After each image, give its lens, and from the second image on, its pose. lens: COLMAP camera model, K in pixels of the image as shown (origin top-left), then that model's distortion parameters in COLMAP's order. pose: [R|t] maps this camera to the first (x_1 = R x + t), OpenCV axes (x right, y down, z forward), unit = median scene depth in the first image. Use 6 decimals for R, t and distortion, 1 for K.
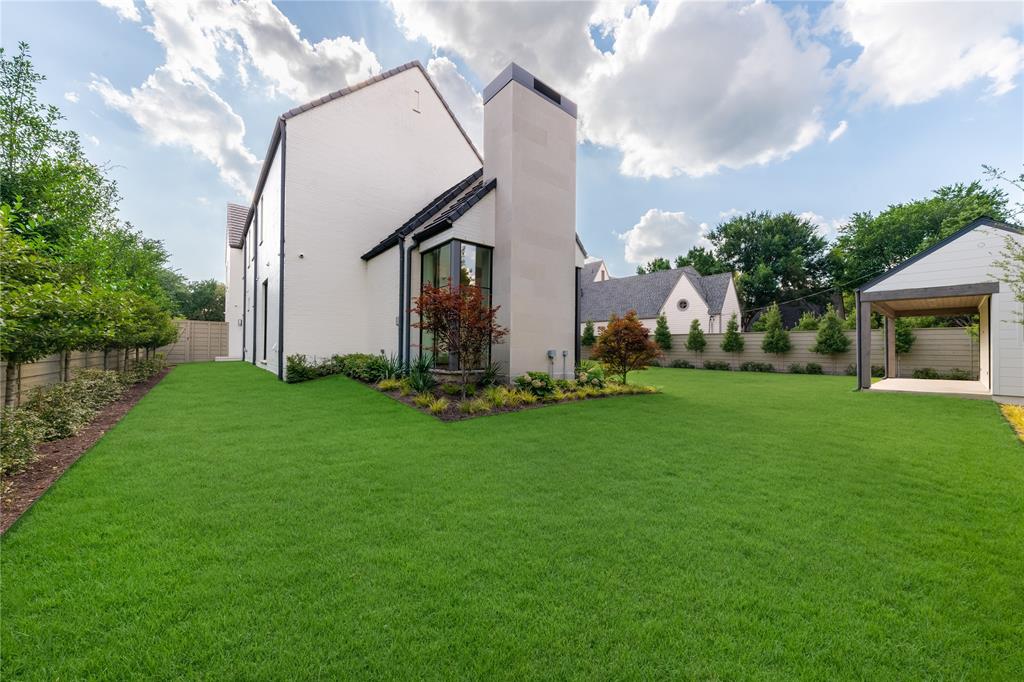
lens RADIAL K [[363.8, 0, 514.9], [0, 363.8, 346.6], [0, 0, 1]] dist [-0.000275, -0.000096]
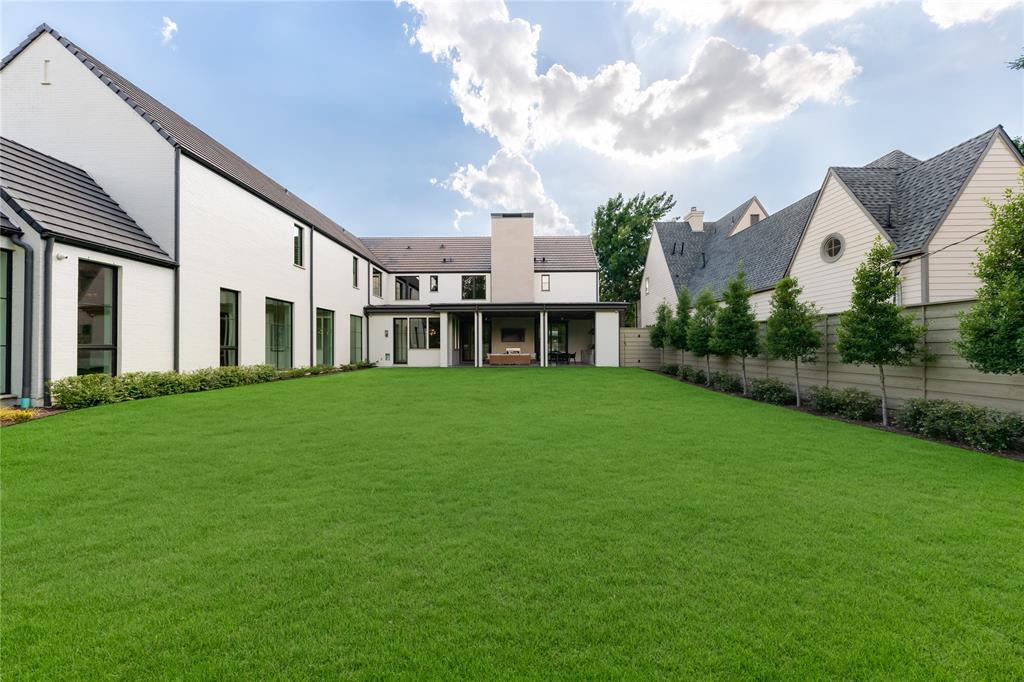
lens RADIAL K [[363.8, 0, 514.9], [0, 363.8, 346.6], [0, 0, 1]] dist [-0.000275, -0.000096]
pose [[0.765494, -0.028698, -0.642803, 0.460546], [0.029428, 0.999521, -0.009579, -0.008340], [0.642770, -0.011584, 0.765972, 0.459449]]
